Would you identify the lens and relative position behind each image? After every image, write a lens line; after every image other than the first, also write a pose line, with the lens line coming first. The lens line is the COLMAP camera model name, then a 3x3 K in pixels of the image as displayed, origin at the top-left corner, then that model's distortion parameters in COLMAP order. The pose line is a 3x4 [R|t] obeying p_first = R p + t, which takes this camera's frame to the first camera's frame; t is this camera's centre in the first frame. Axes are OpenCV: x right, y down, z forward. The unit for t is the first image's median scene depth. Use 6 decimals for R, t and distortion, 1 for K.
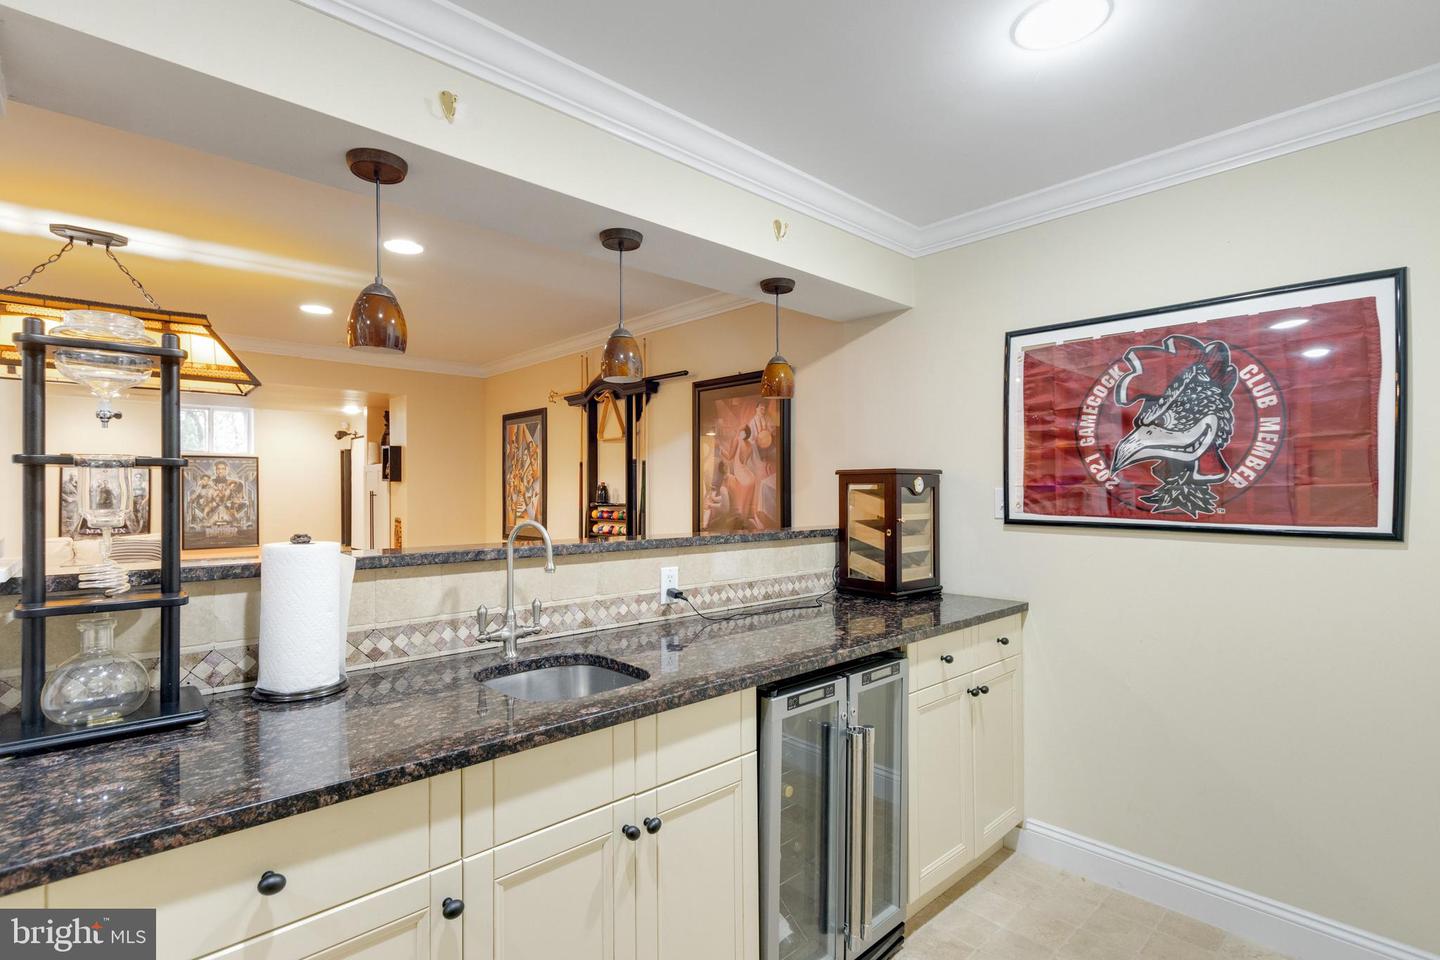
lens RADIAL K [[682.0, 0, 721.7], [0, 682.0, 491.1], [0, 0, 1]] dist [0.001150, -0.000479]
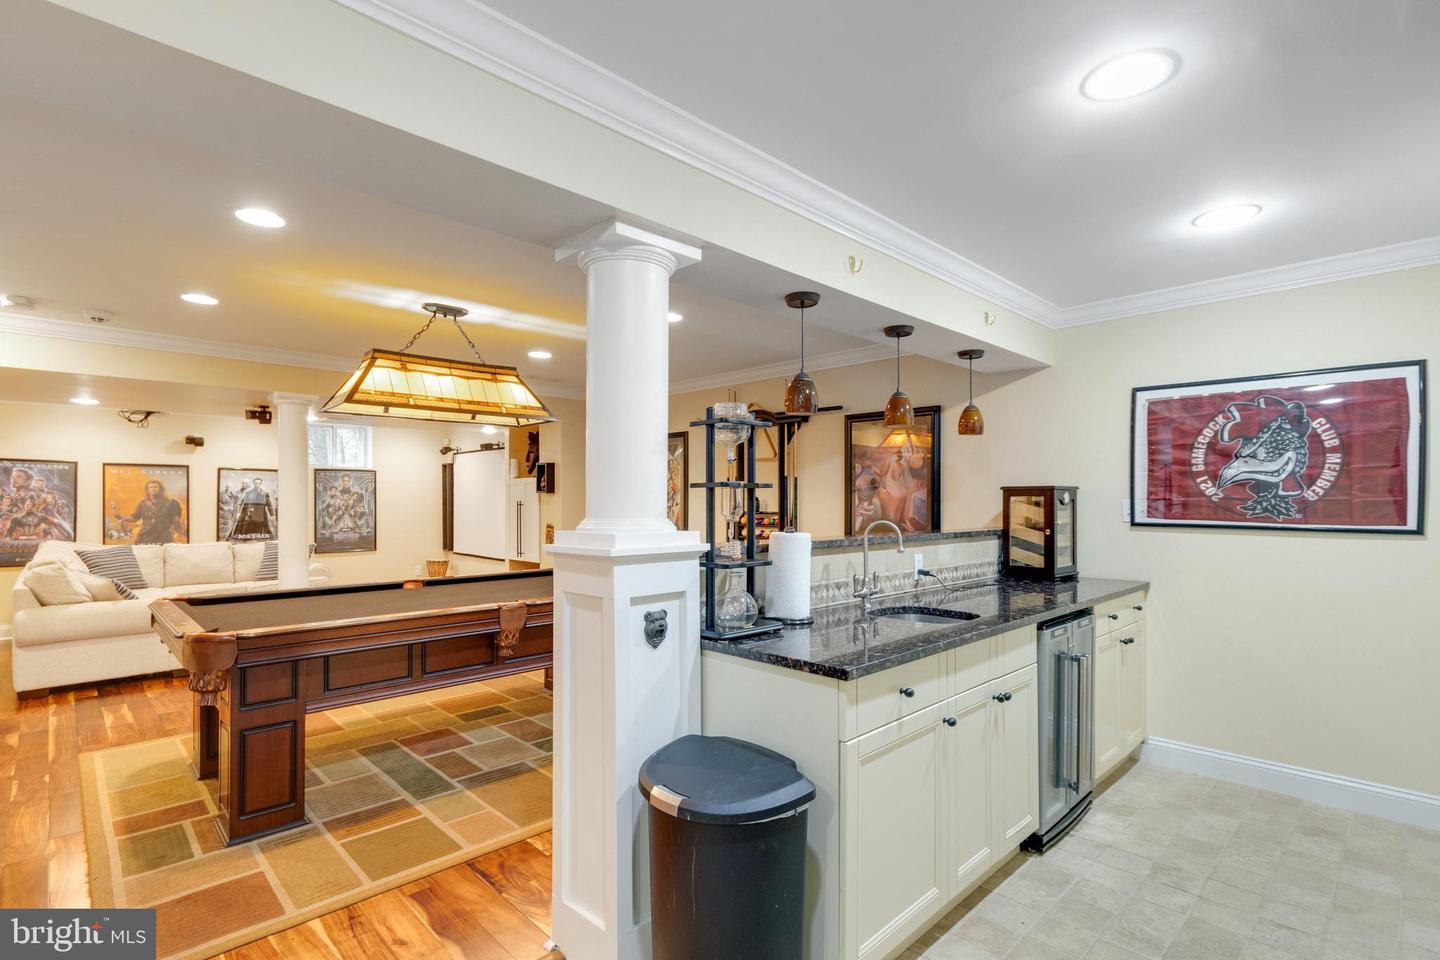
lens RADIAL K [[675.8, 0, 718.3], [0, 675.8, 501.8], [0, 0, 1]] dist [0.000025, -0.000973]
pose [[0.999857, 0.002054, 0.016768, -0.455941], [-0.002055, 0.999998, 0.000061, 0.000753], [-0.016768, -0.000095, 0.999859, -0.367577]]
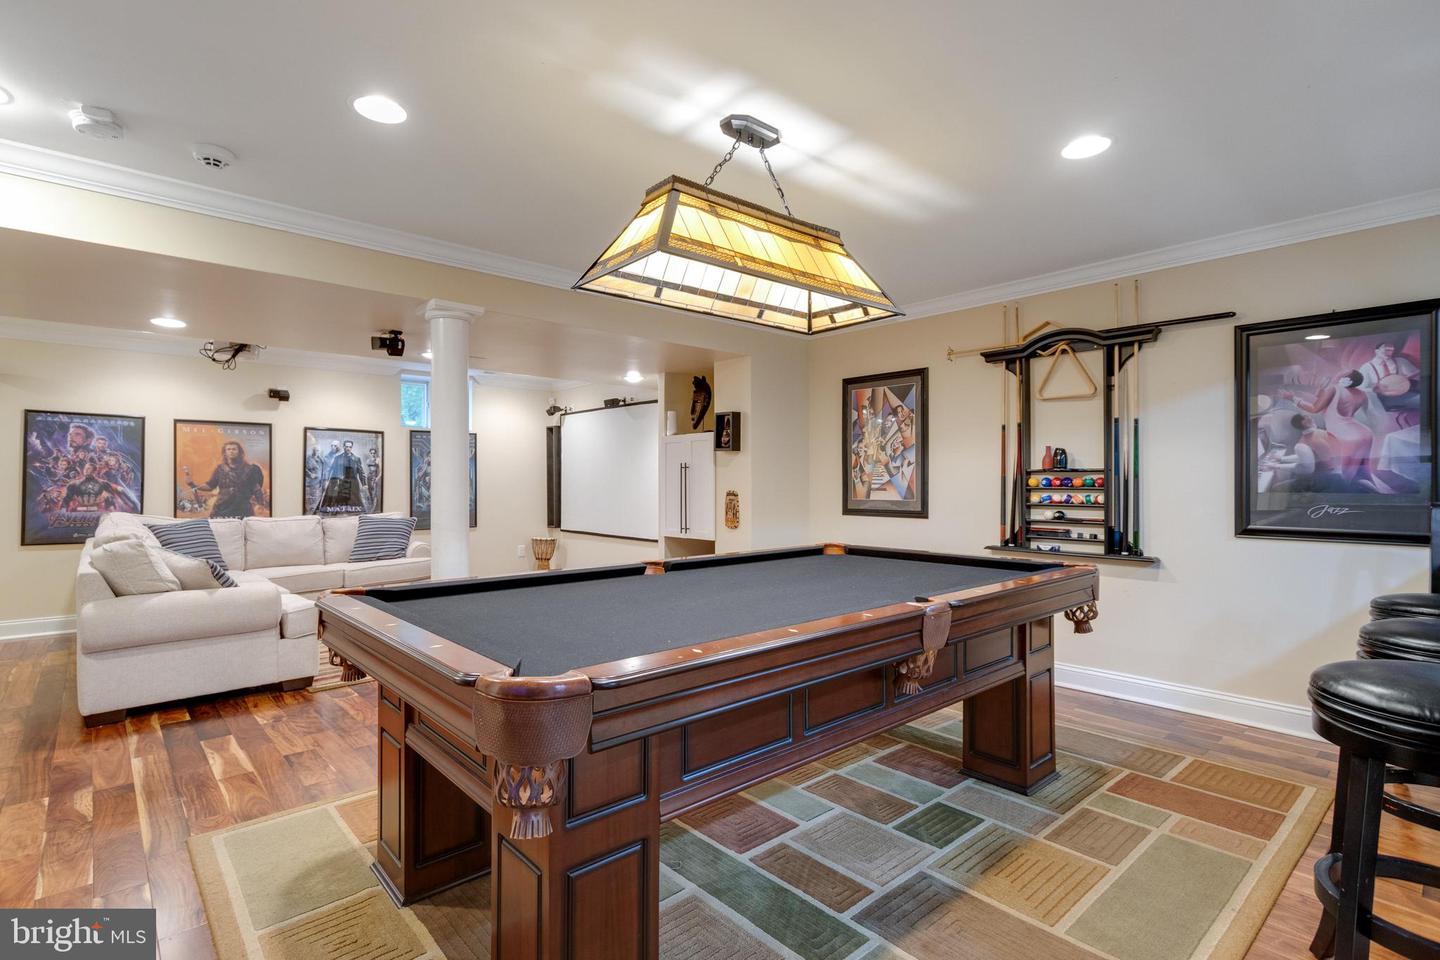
lens RADIAL K [[686.1, 0, 720.0], [0, 686.1, 480.0], [0, 0, 1]] dist [0.002940, 0.000194]
pose [[0.999724, 0.000686, -0.023479, -1.042916], [-0.000789, 0.999990, -0.004395, 0.063678], [0.023476, 0.004412, 0.999715, 0.170352]]
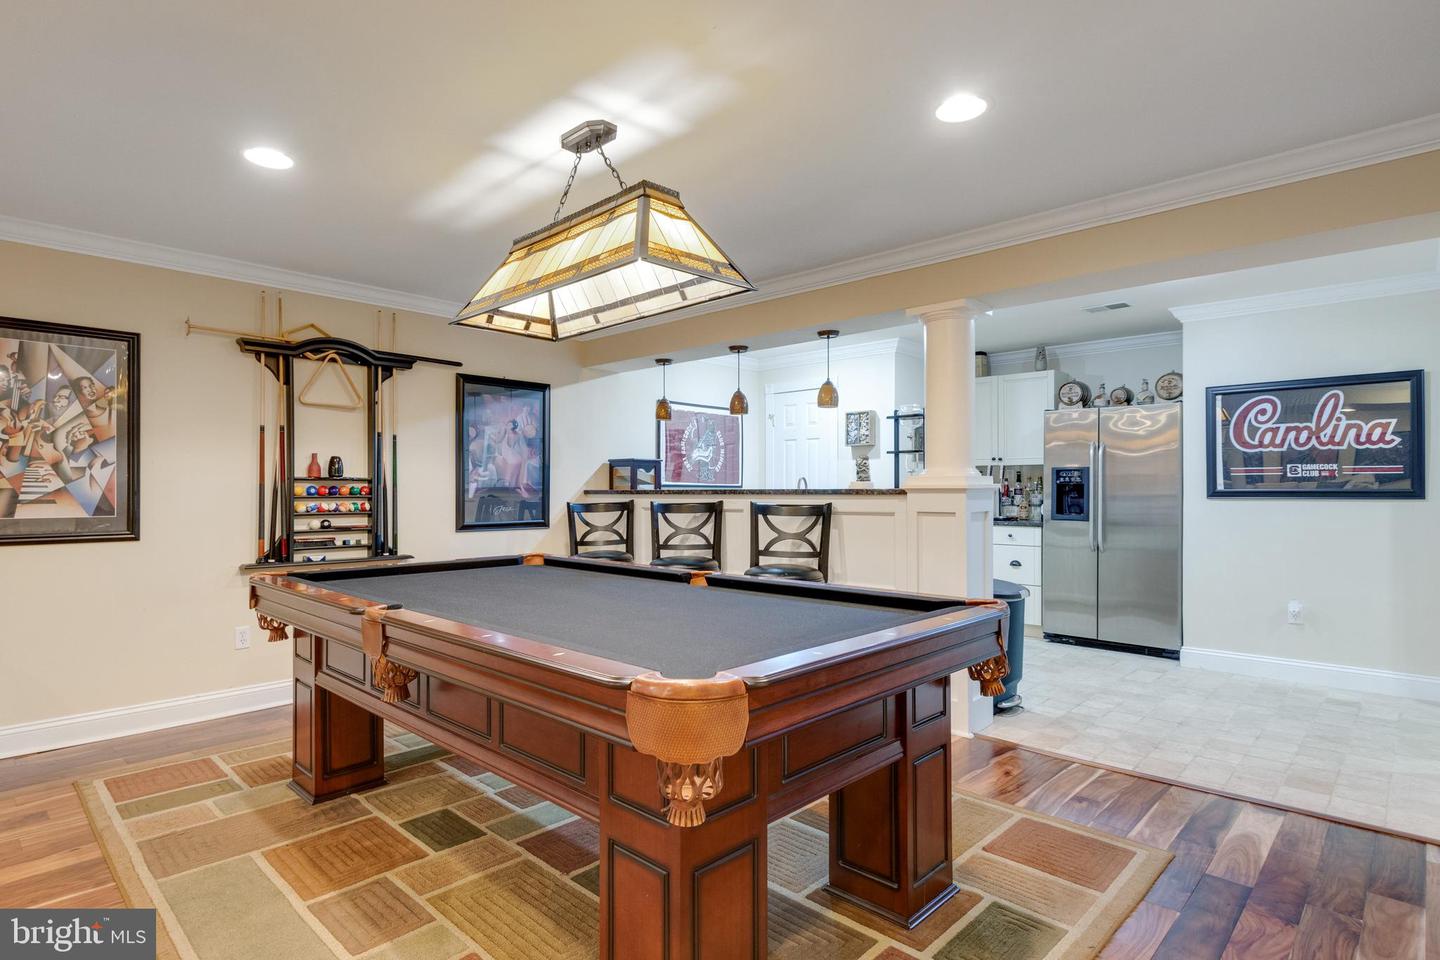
lens RADIAL K [[756.7, 0, 681.8], [0, 756.7, 489.8], [0, 0, 1]] dist [-0.001495, -0.000280]
pose [[-0.026585, 0.000936, 0.999646, -2.047304], [0.000672, 0.999999, -0.000918, 0.061546], [-0.999646, 0.000647, -0.026586, 1.007819]]
